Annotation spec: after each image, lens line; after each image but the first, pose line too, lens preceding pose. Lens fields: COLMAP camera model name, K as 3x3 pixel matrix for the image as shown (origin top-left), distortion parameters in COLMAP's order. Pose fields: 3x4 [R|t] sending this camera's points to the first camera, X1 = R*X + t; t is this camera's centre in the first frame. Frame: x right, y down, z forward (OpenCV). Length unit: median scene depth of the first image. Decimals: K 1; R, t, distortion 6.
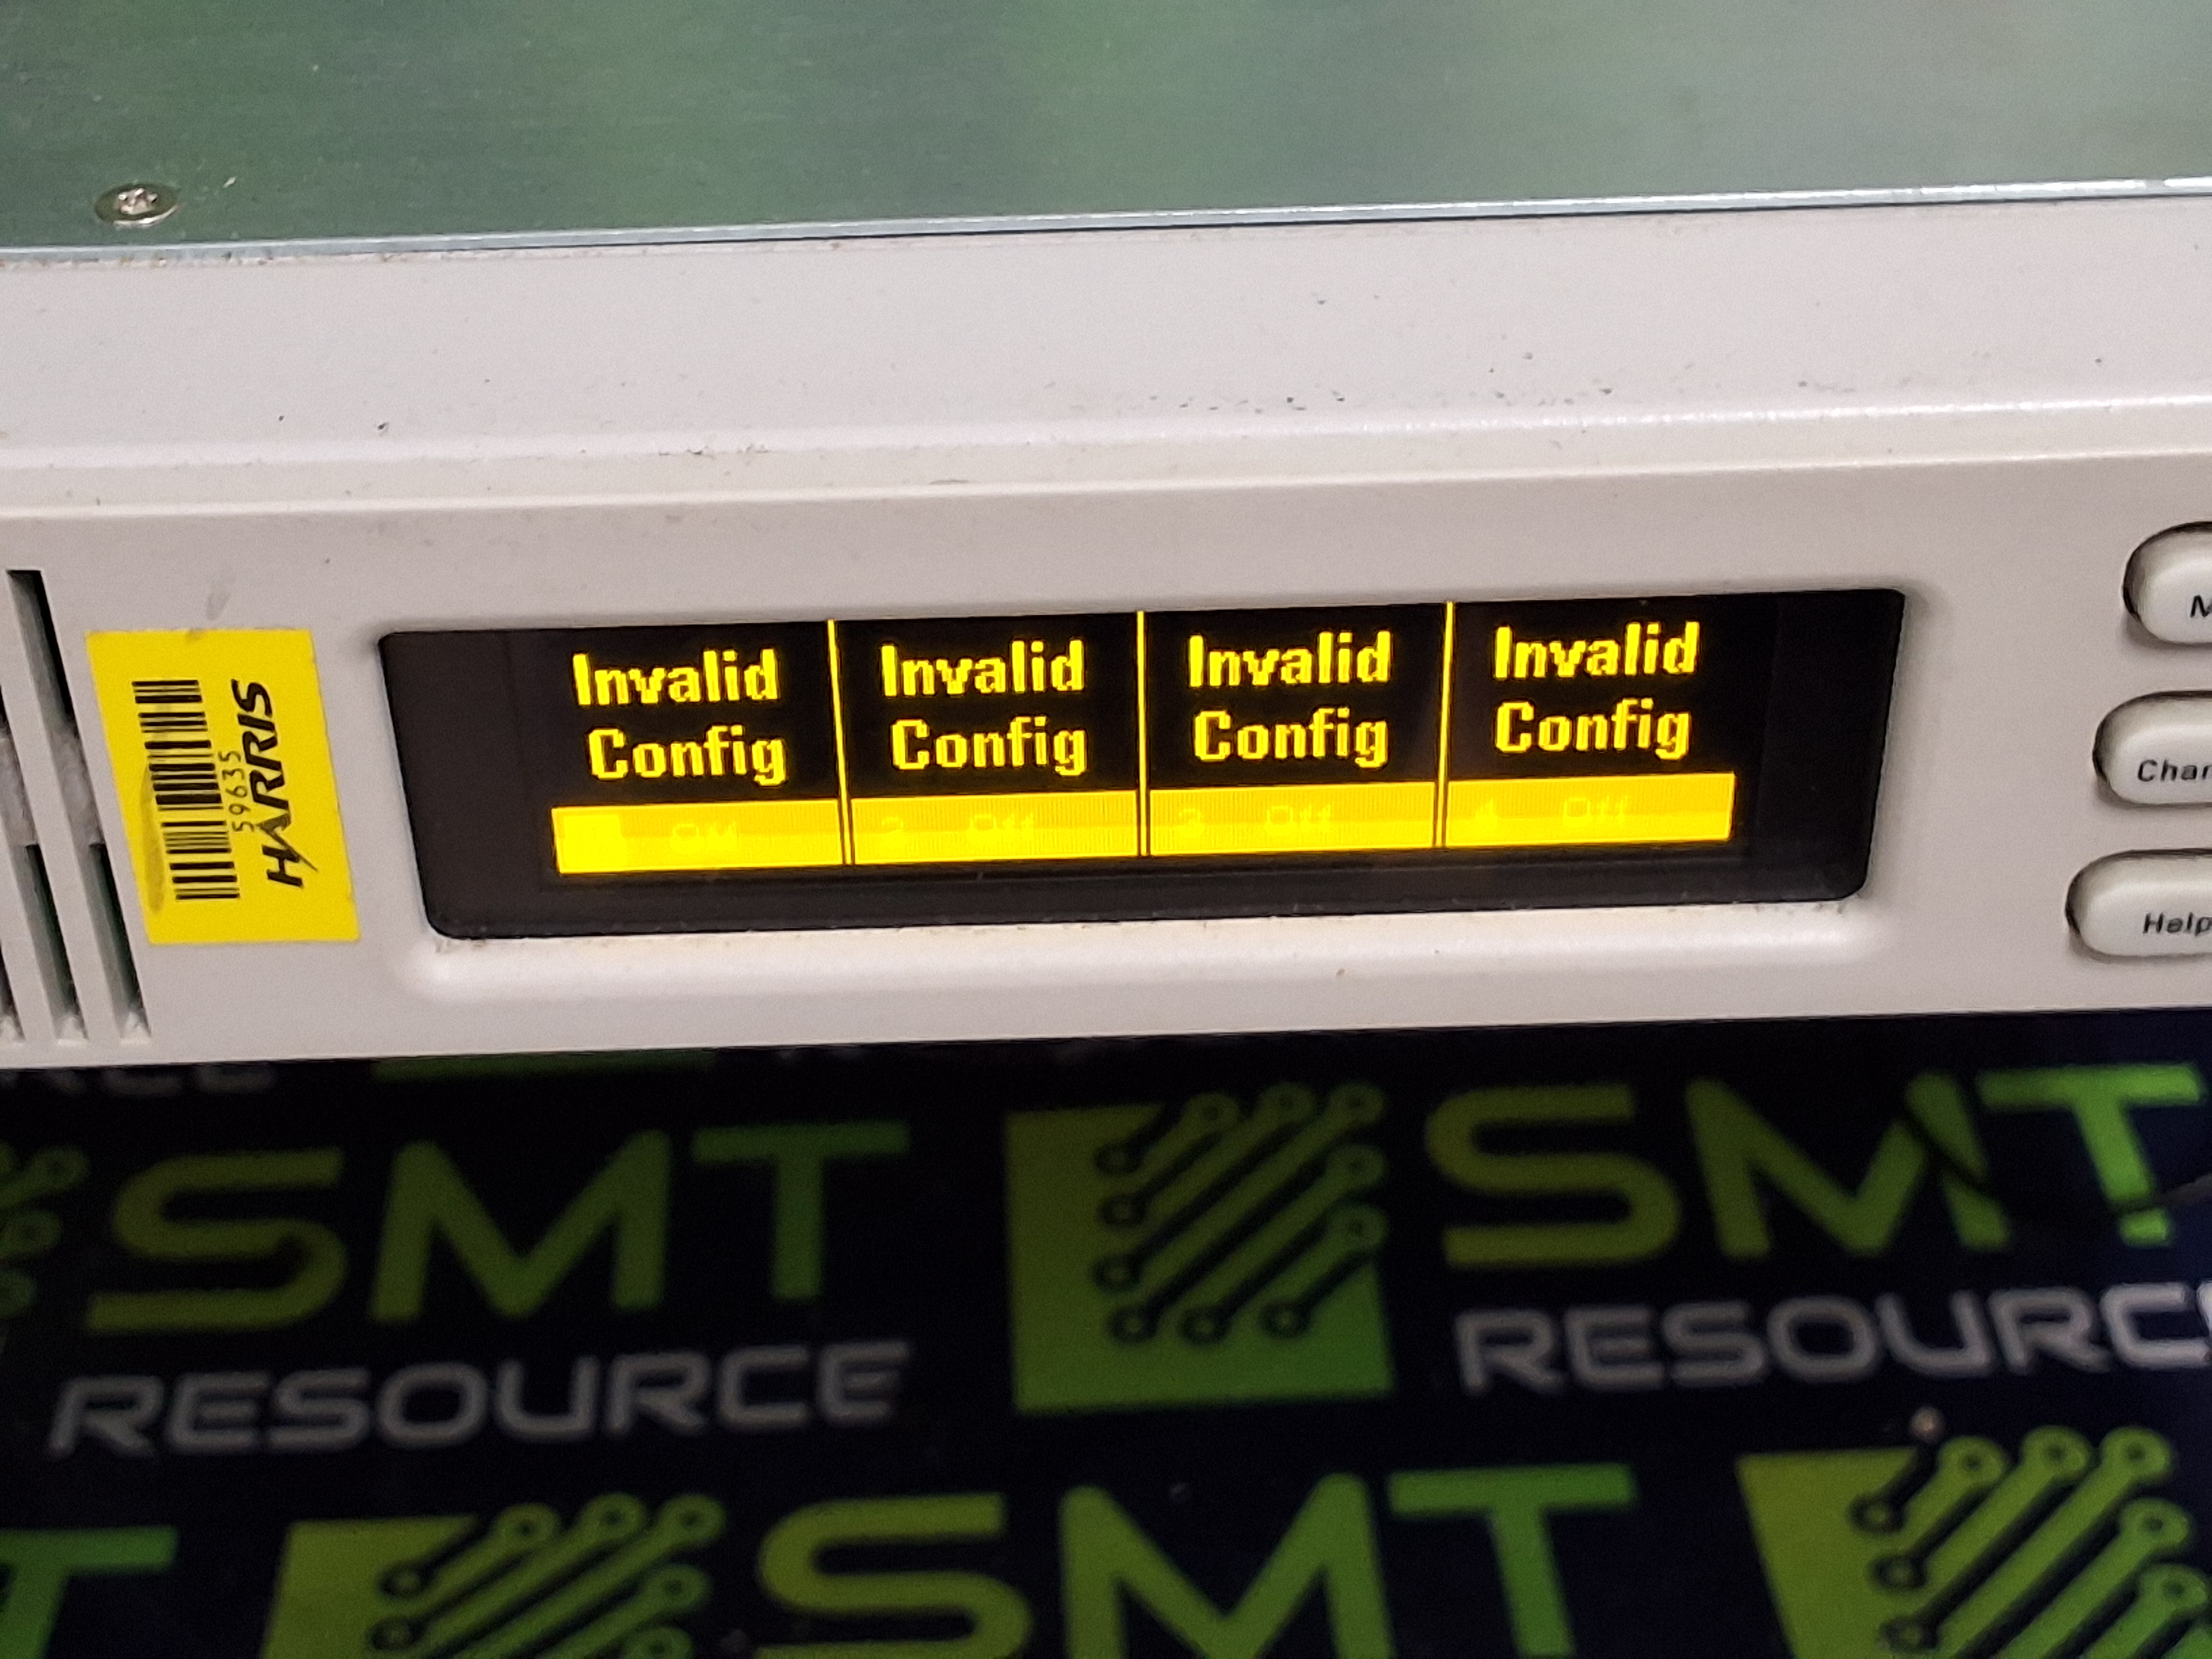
lens RADIAL K [[3491.3, 0, 1106.0], [0, 3491.3, 829.5], [0, 0, 1]] dist [0.093341, 0.109243]
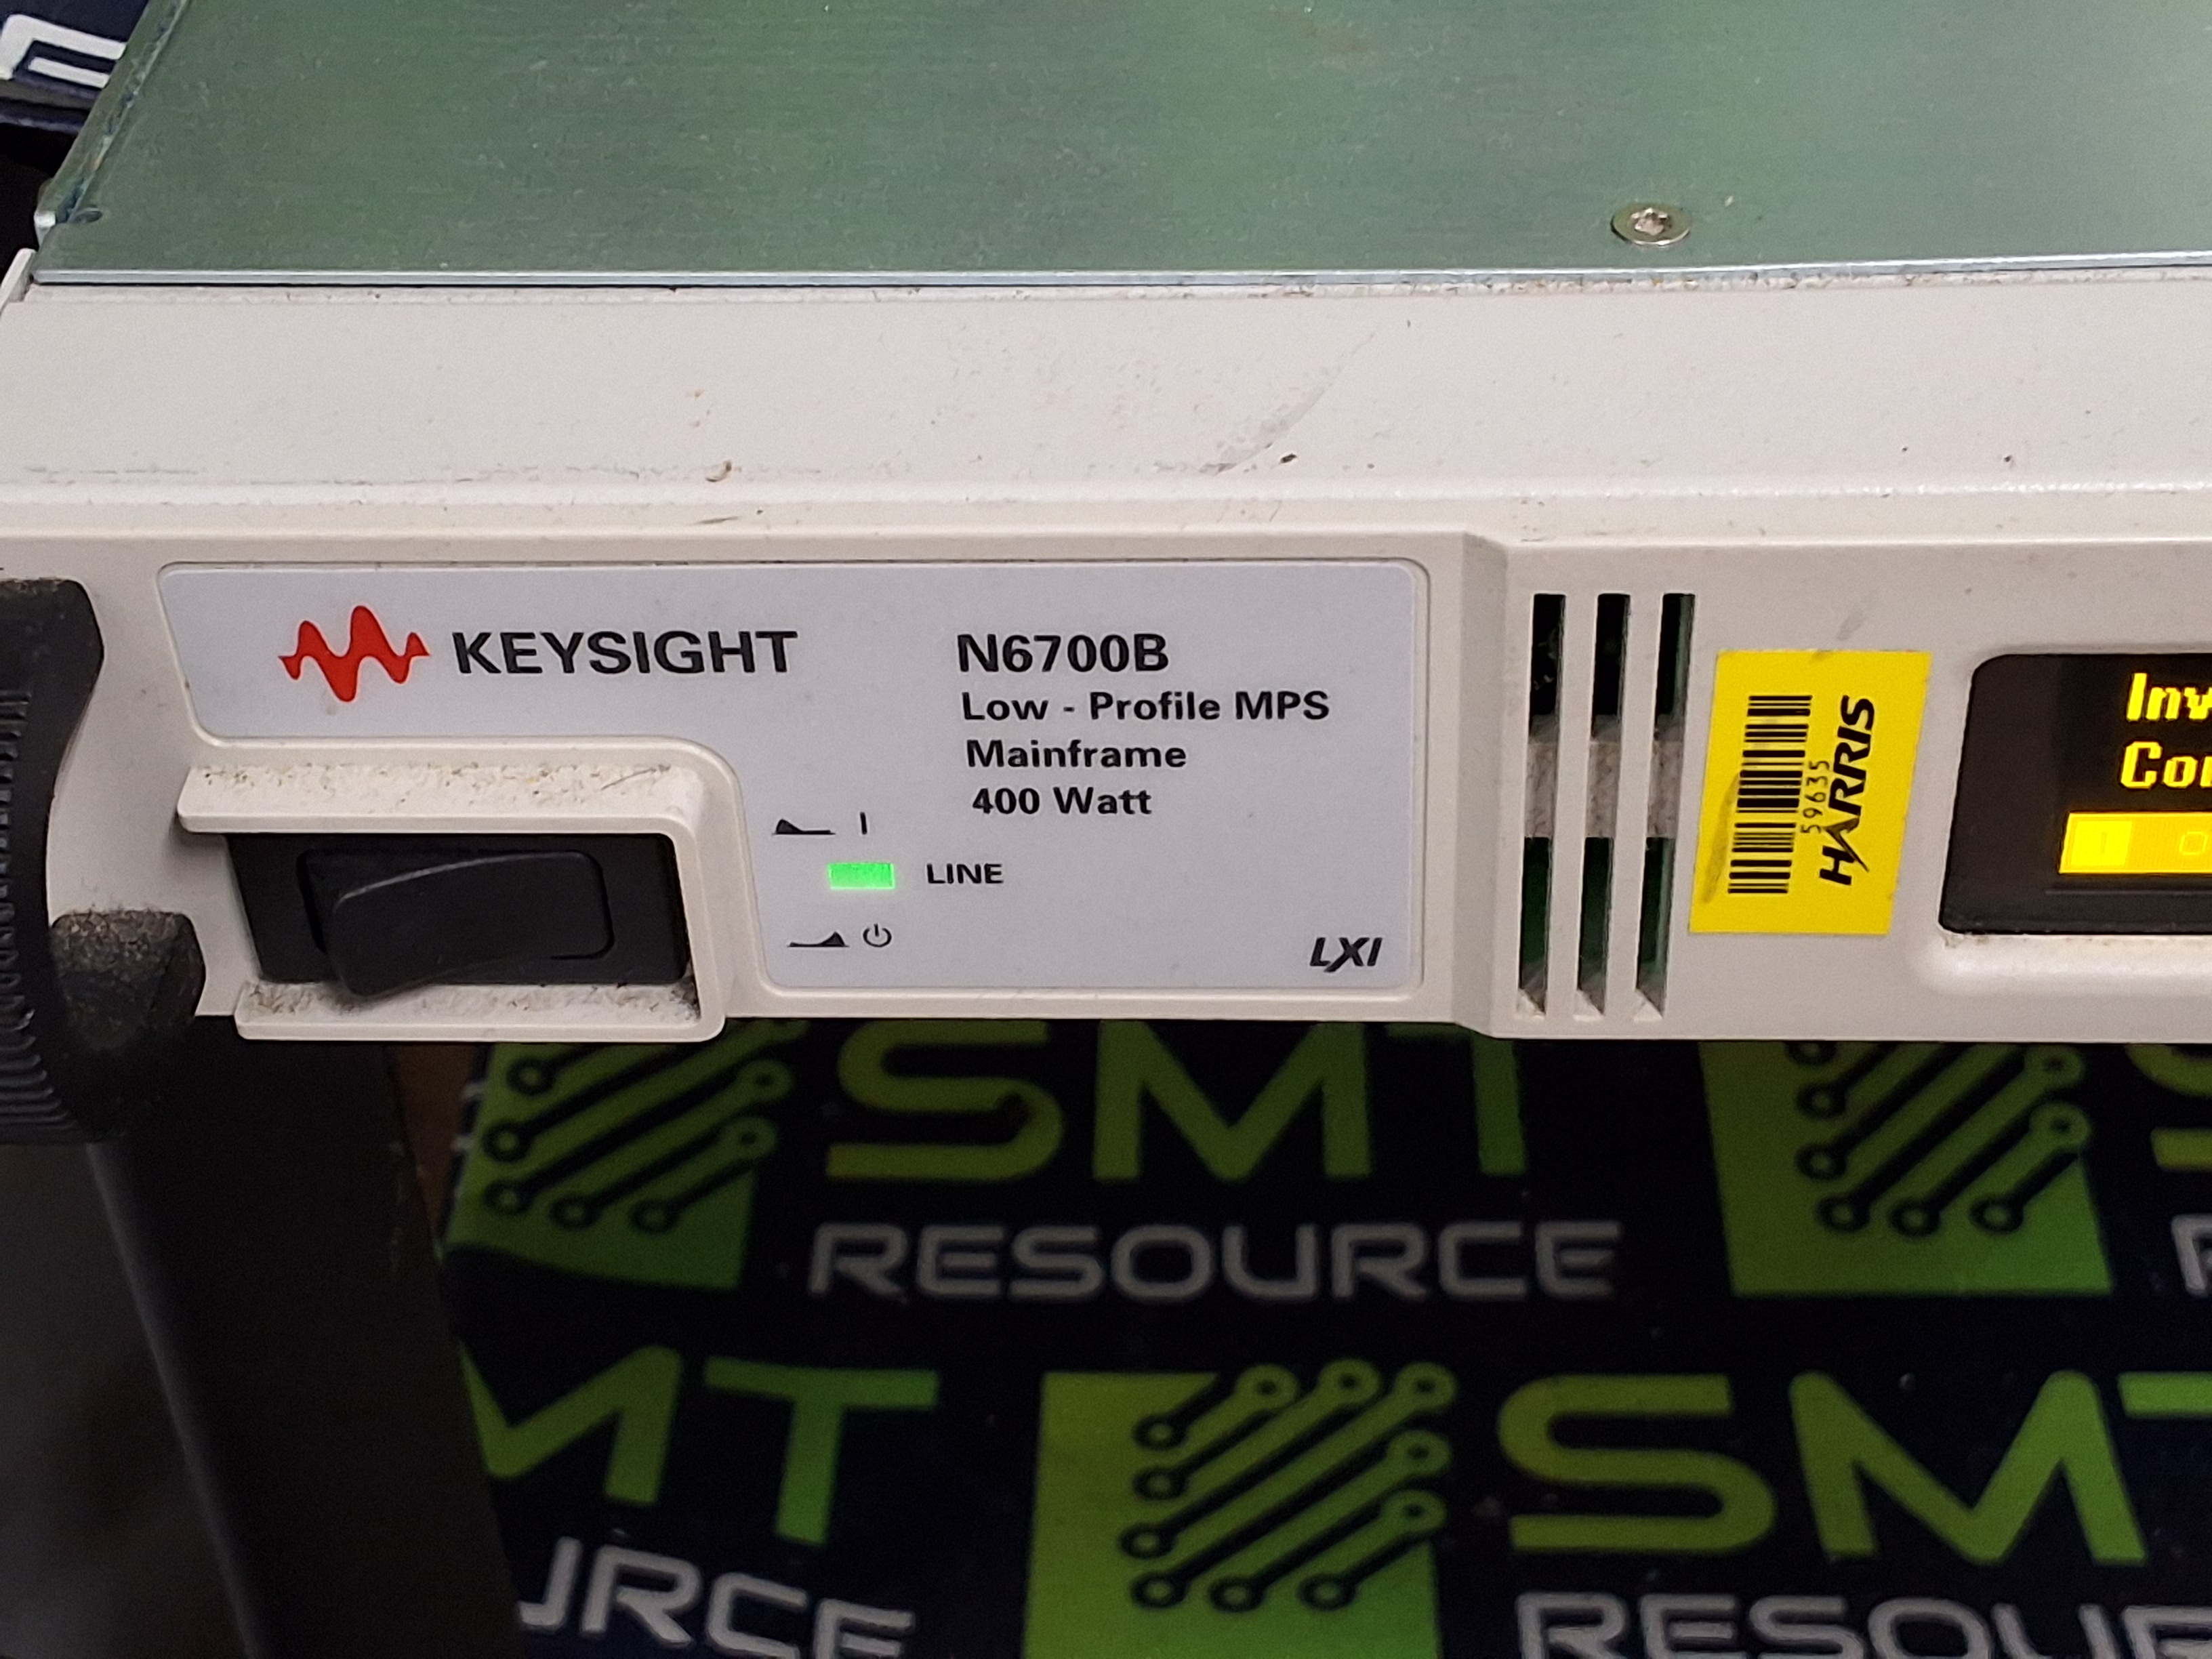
lens RADIAL K [[3491.3, 0, 1106.0], [0, 3491.3, 829.5], [0, 0, 1]] dist [0.093341, 0.109243]
pose [[0.997049, 0.028310, -0.071352, -0.361128], [-0.024583, 0.998314, 0.052582, -0.048207], [0.072720, -0.050673, 0.996064, -0.066930]]
